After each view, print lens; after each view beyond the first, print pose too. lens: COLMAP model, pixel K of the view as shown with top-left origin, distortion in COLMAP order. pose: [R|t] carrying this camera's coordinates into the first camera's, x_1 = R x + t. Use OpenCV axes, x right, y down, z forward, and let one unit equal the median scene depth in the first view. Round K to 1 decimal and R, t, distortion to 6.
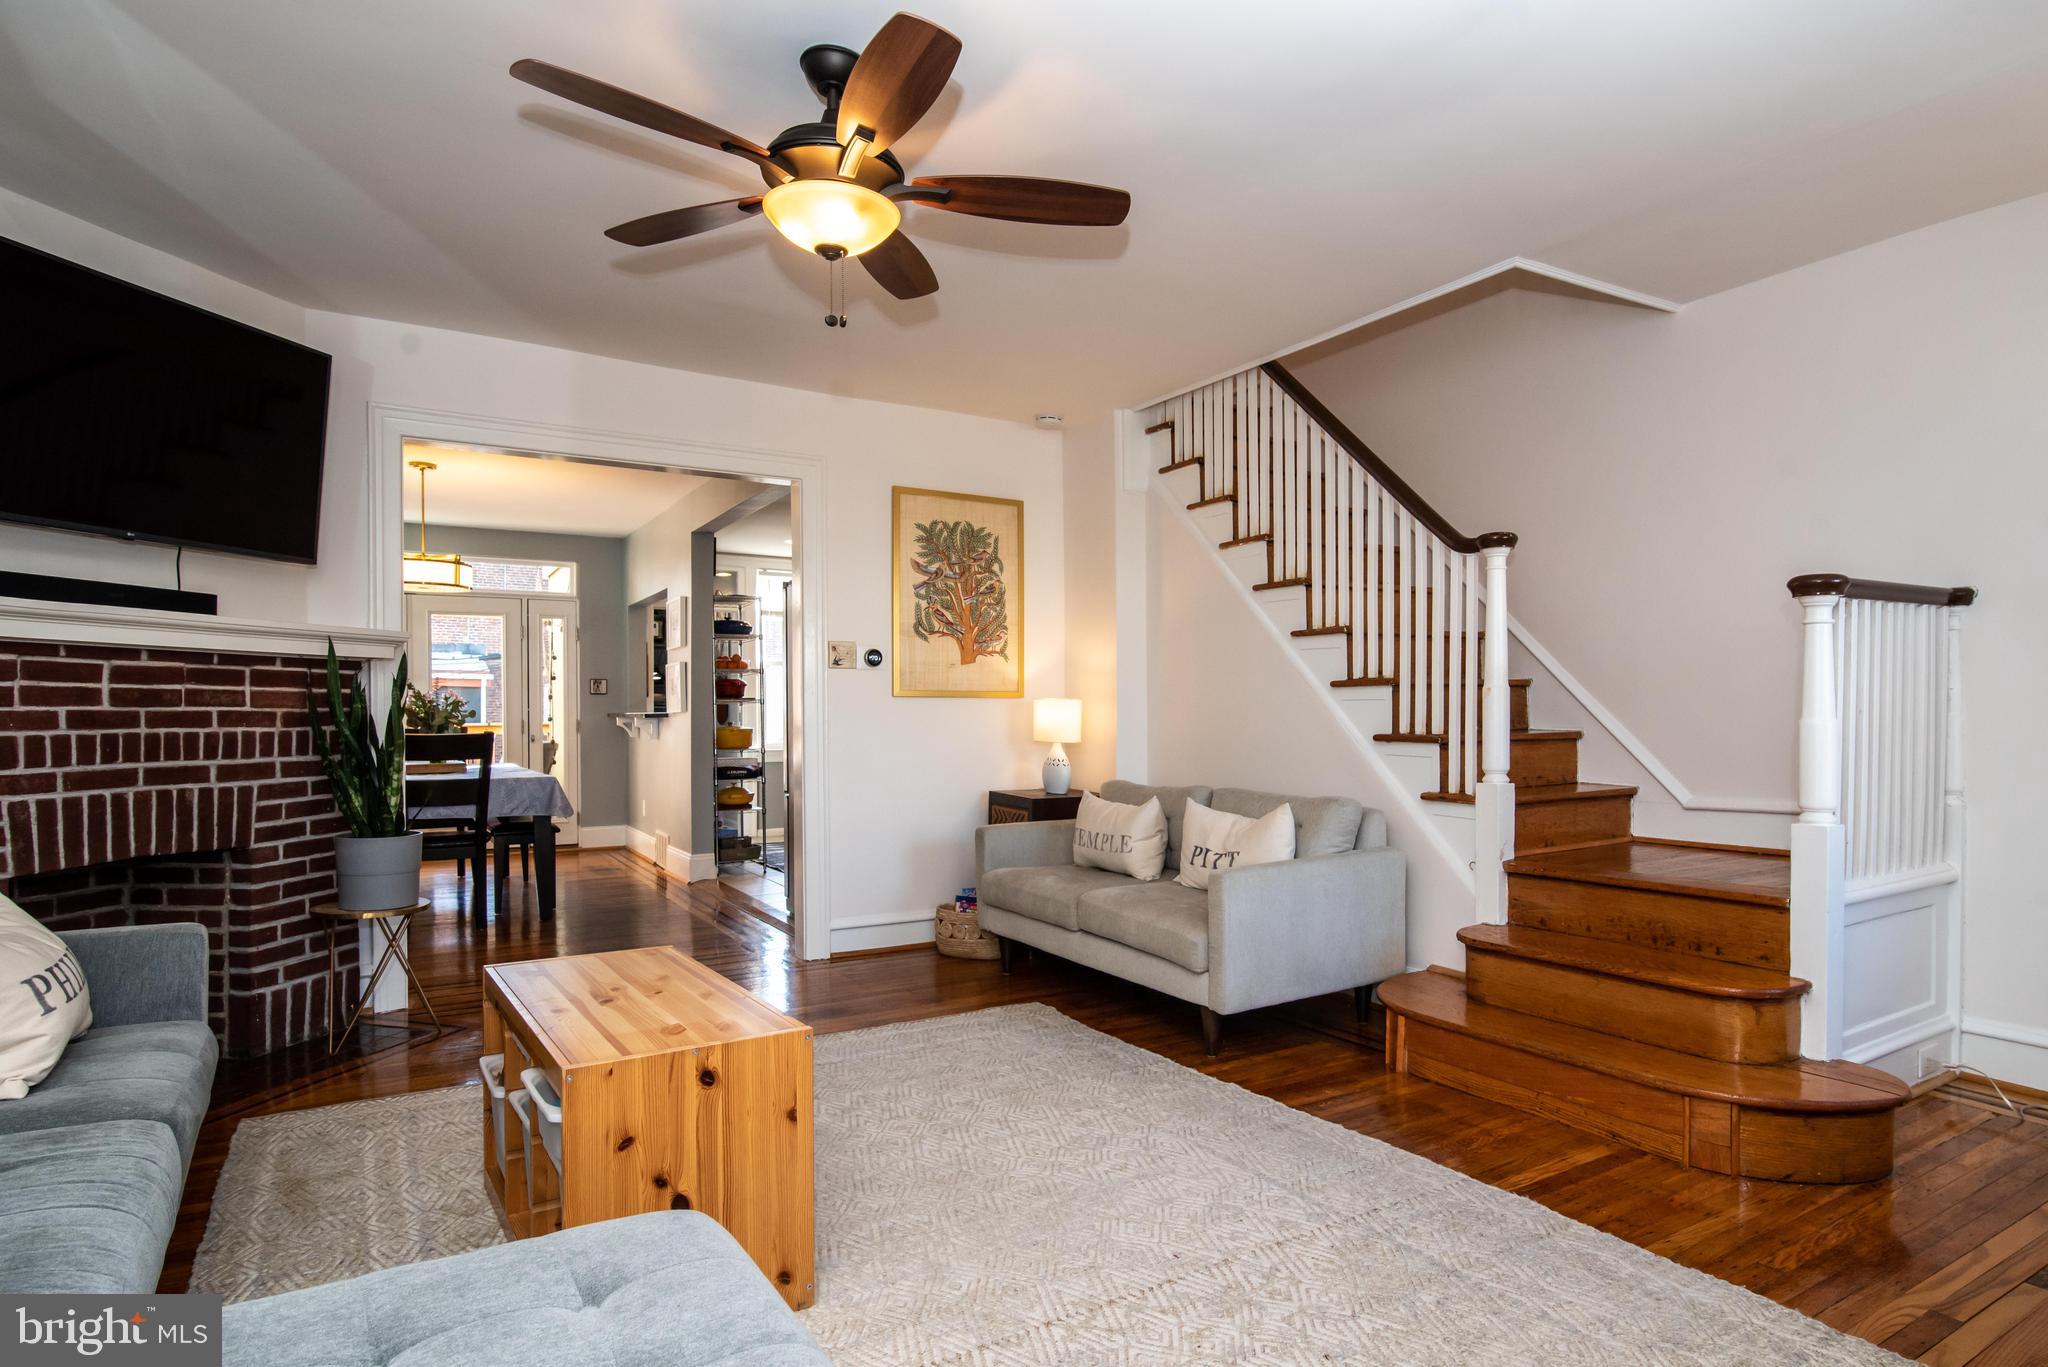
lens RADIAL K [[1135.4, 0, 1033.5], [0, 1135.4, 706.5], [0, 0, 1]] dist [-0.005726, -0.001075]
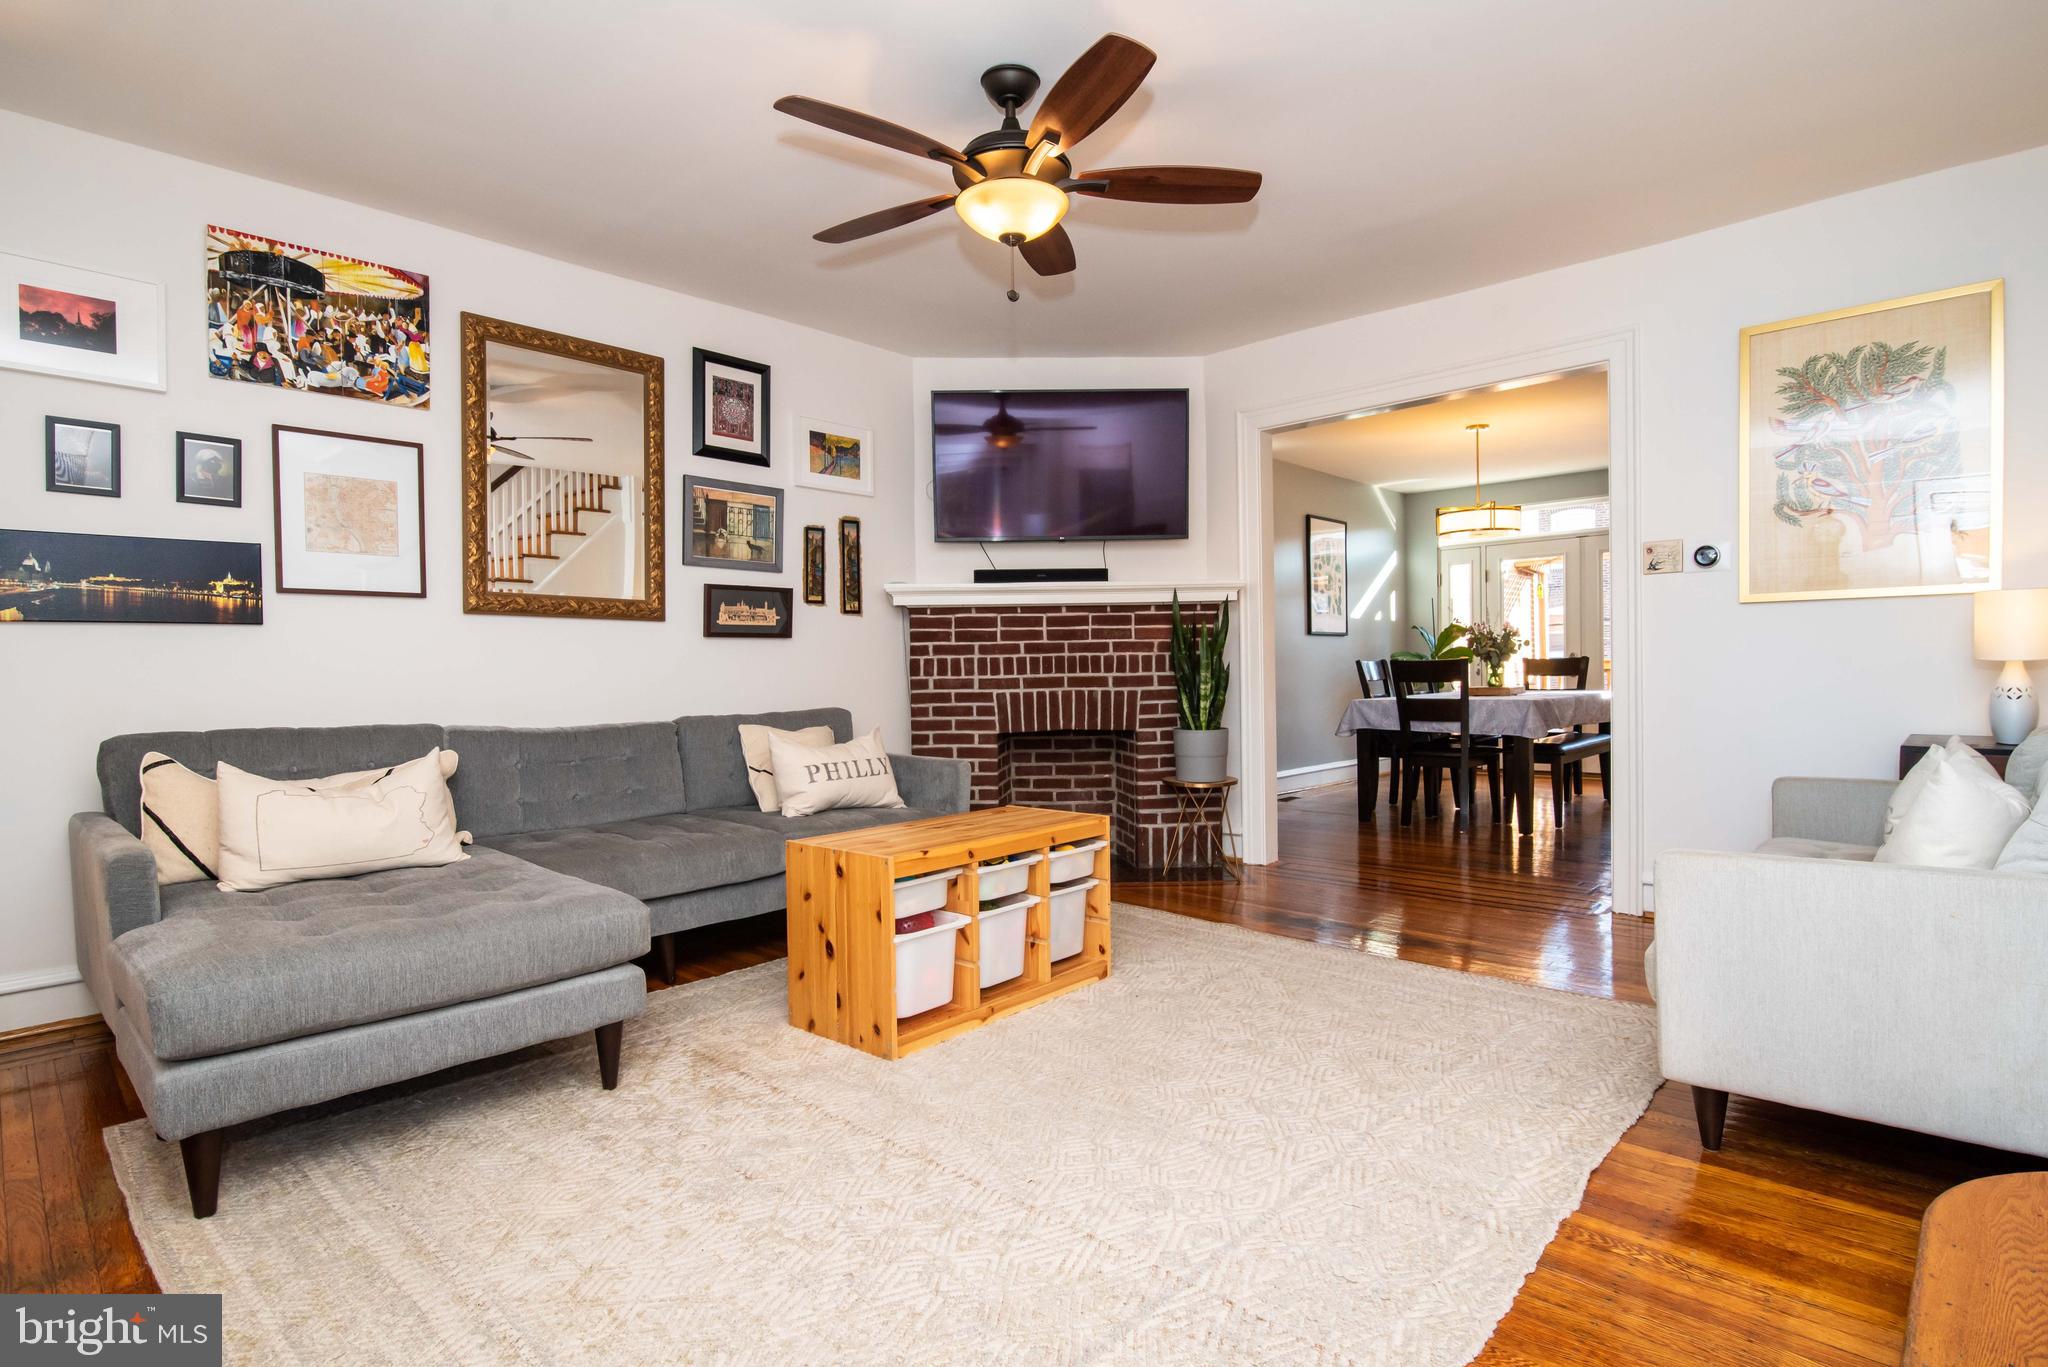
lens RADIAL K [[1011.2, 0, 1024.0], [0, 1011.2, 683.5], [0, 0, 1]] dist [-0.001620, -0.000725]
pose [[0.267342, 0.010387, -0.963546, 0.579912], [0.020245, 0.999661, 0.016394, 0.034859], [0.963389, -0.023890, 0.267041, 0.486181]]
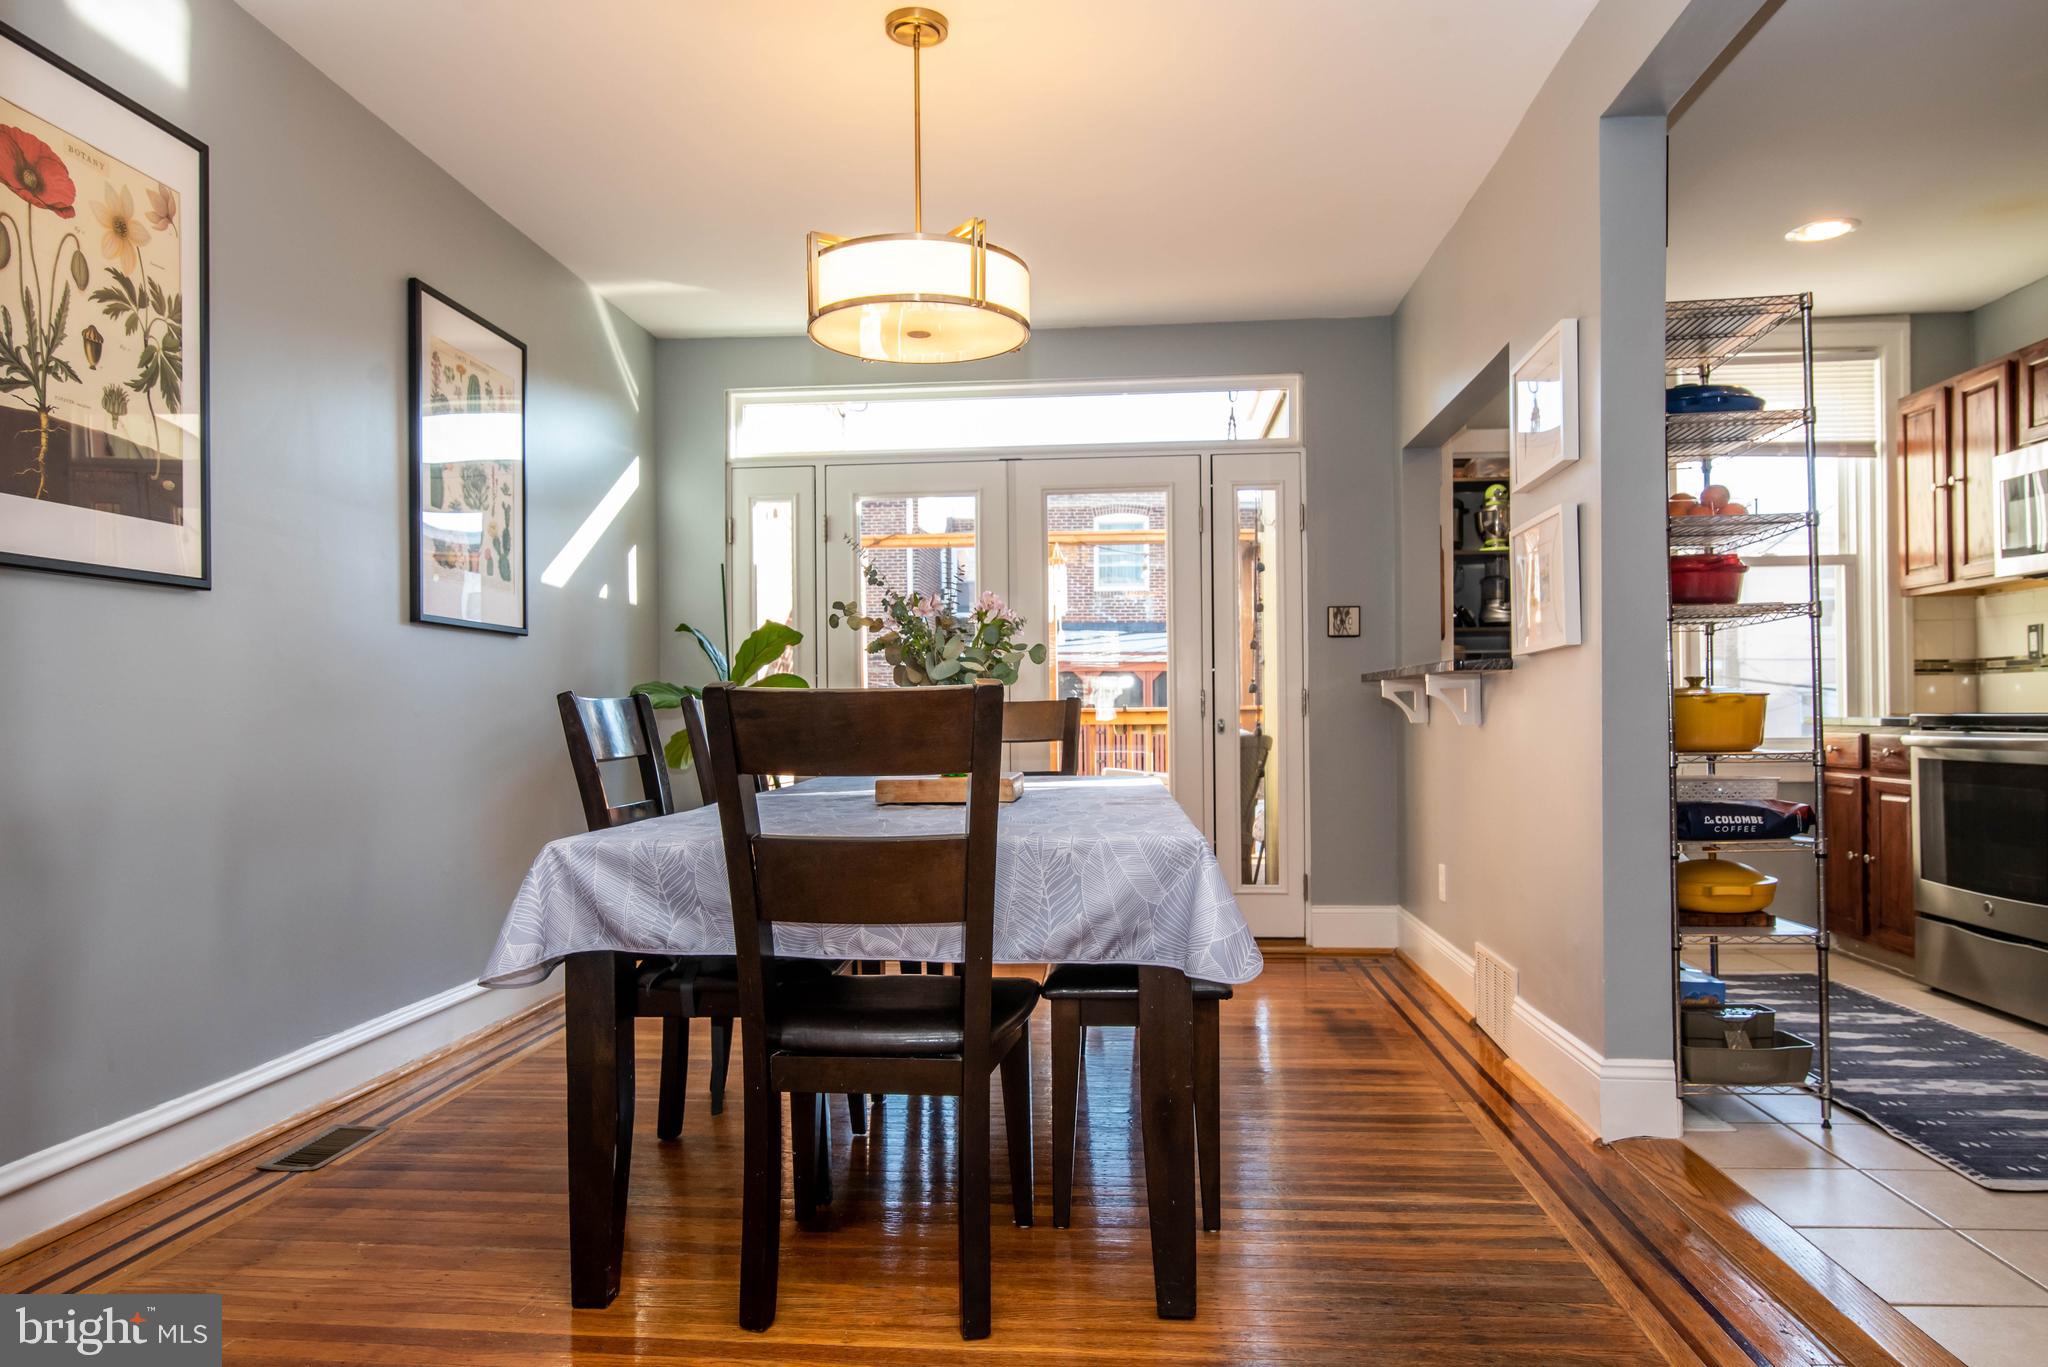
lens RADIAL K [[1263.6, 0, 1026.8], [0, 1263.6, 720.7], [0, 0, 1]] dist [-0.002285, -0.000424]
pose [[0.818368, -0.000051, -0.574695, -0.443757], [0.007341, 0.999919, 0.010366, 0.046005], [0.574648, -0.012702, 0.818302, 1.156268]]
